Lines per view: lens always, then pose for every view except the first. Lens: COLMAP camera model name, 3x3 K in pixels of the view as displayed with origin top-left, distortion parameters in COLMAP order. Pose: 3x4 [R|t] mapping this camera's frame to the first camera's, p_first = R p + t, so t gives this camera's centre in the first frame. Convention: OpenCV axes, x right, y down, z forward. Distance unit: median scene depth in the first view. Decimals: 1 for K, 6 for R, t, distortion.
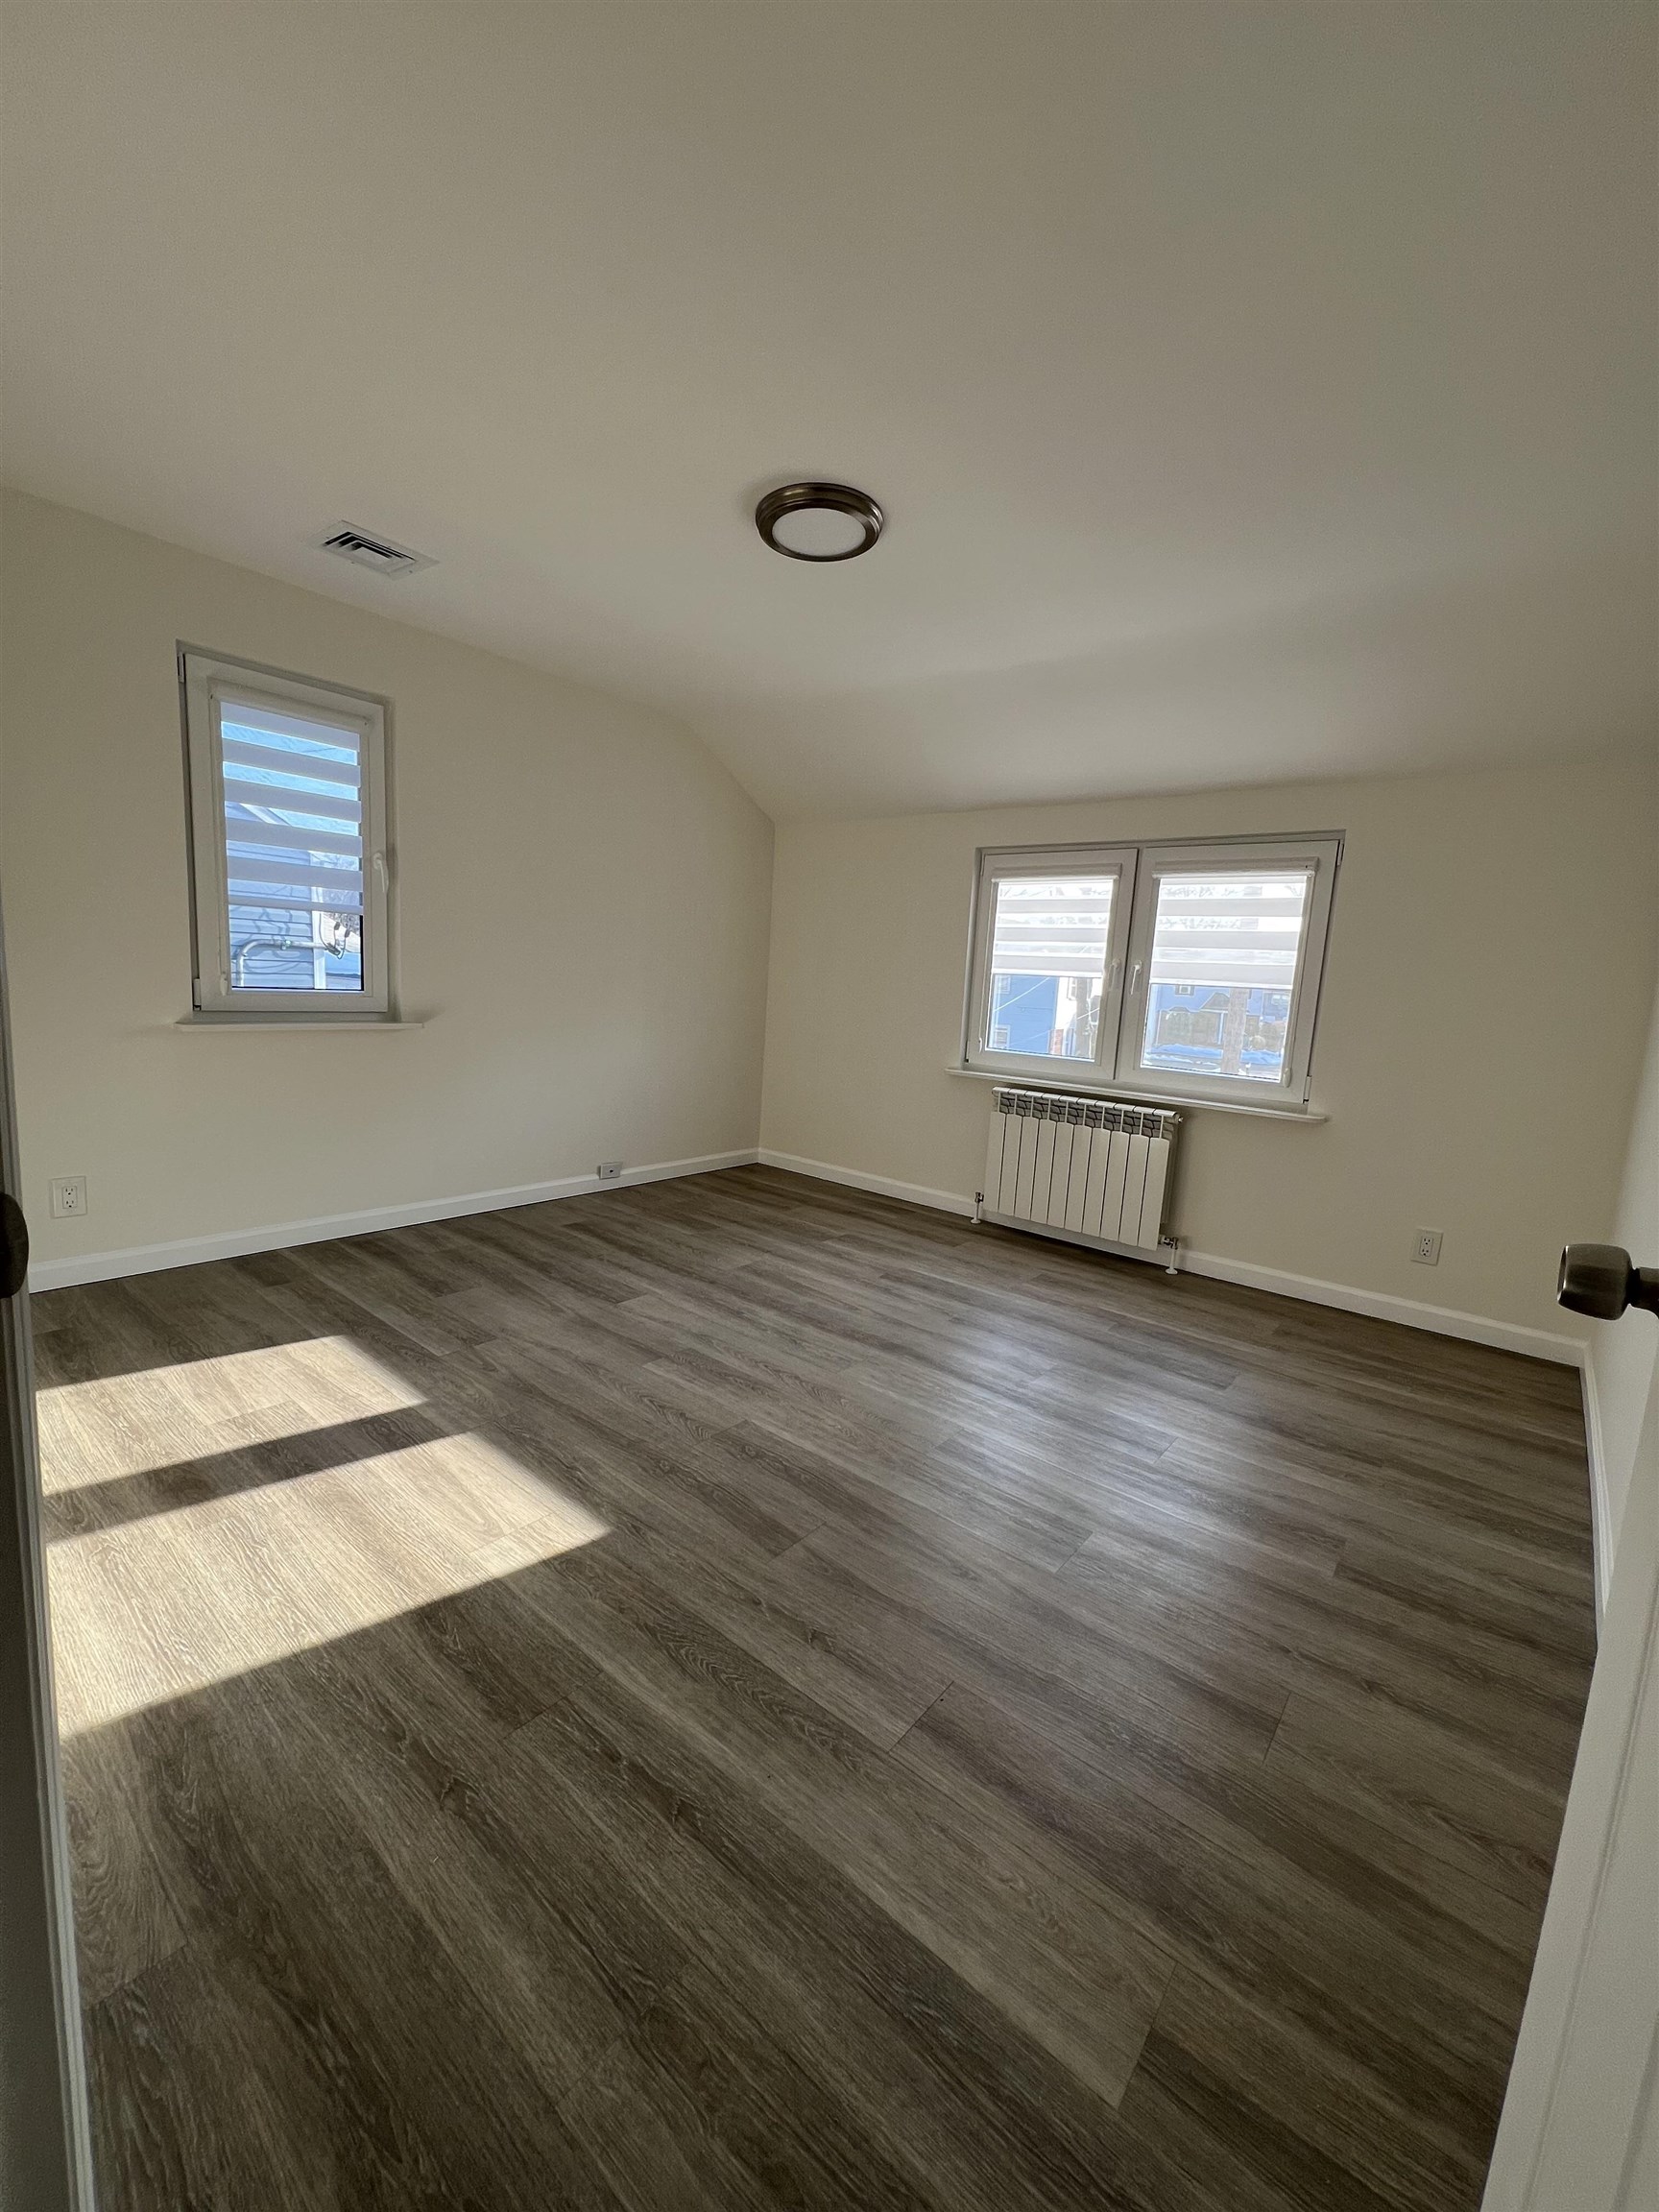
lens RADIAL K [[883.3, 0, 835.2], [0, 883.3, 1100.0], [0, 0, 1]] dist [-0.017846, 0.000042]
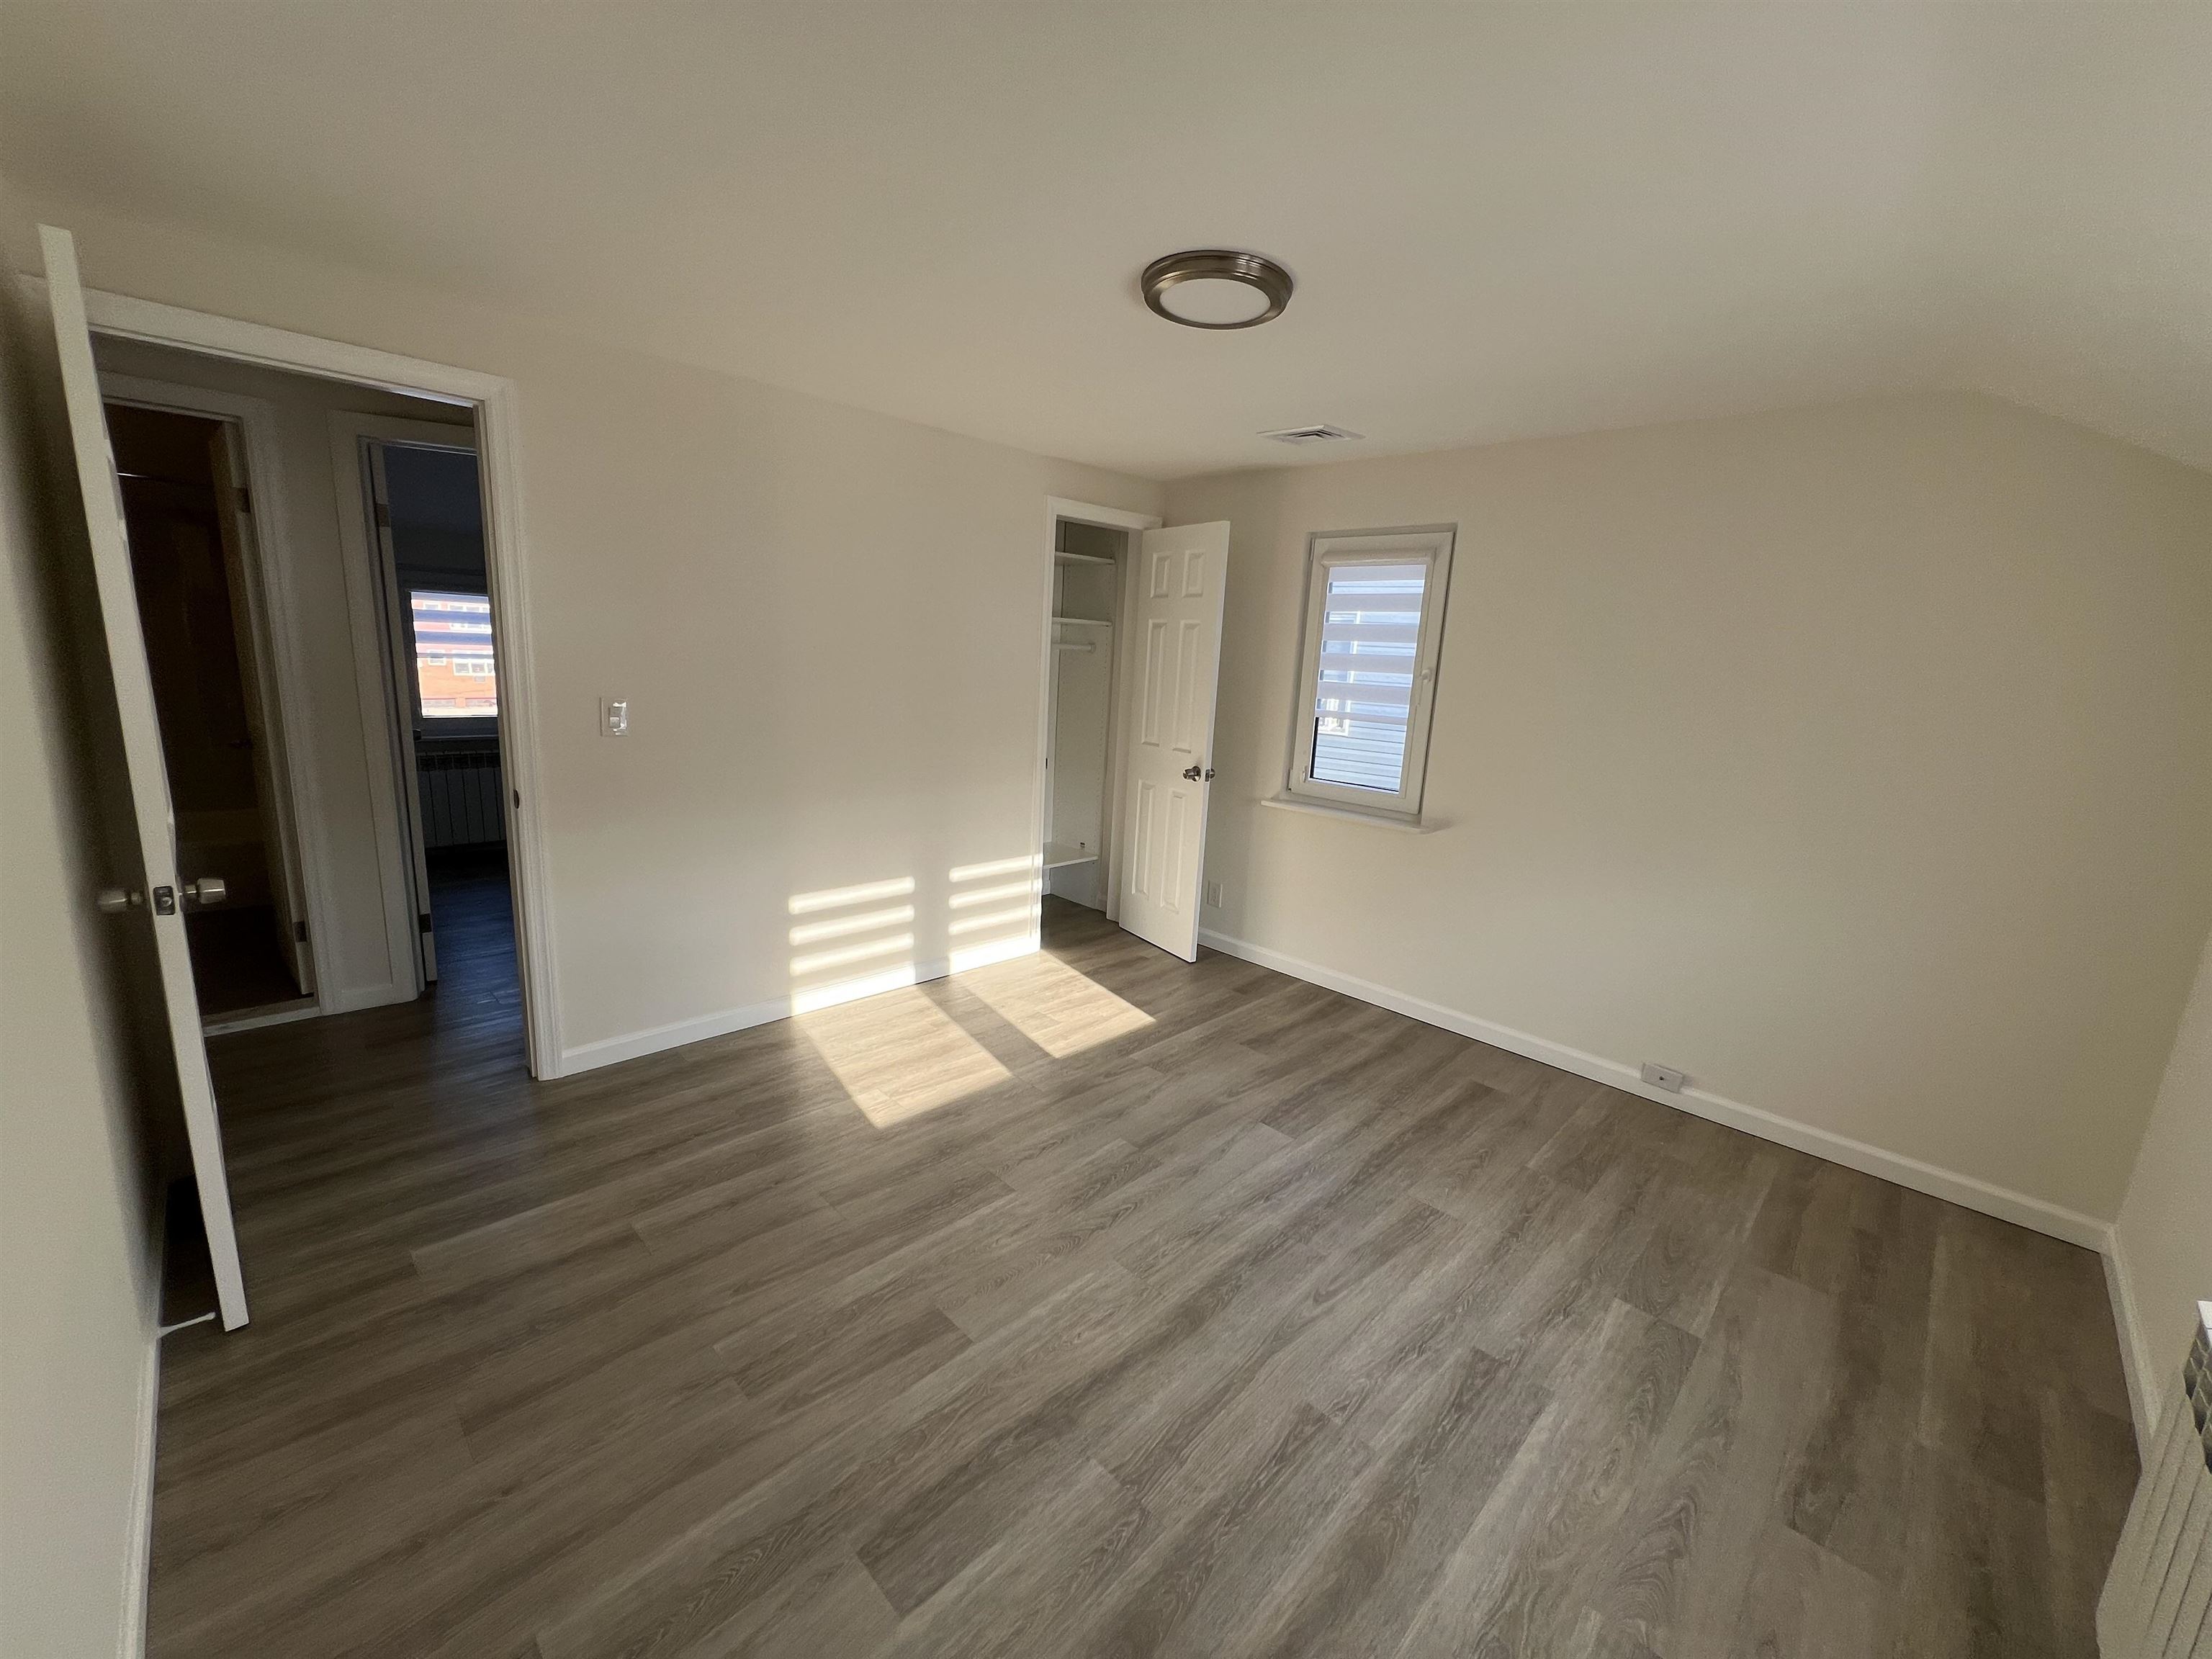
lens RADIAL K [[883.3, 0, 1113.2], [0, 883.3, 824.0], [0, 0, 1]] dist [-0.017846, 0.000042]
pose [[-0.101951, 0.131459, -0.986065, 0.635095], [-0.197089, 0.968912, 0.149549, -0.188584], [0.975070, 0.209589, -0.072873, 0.763524]]
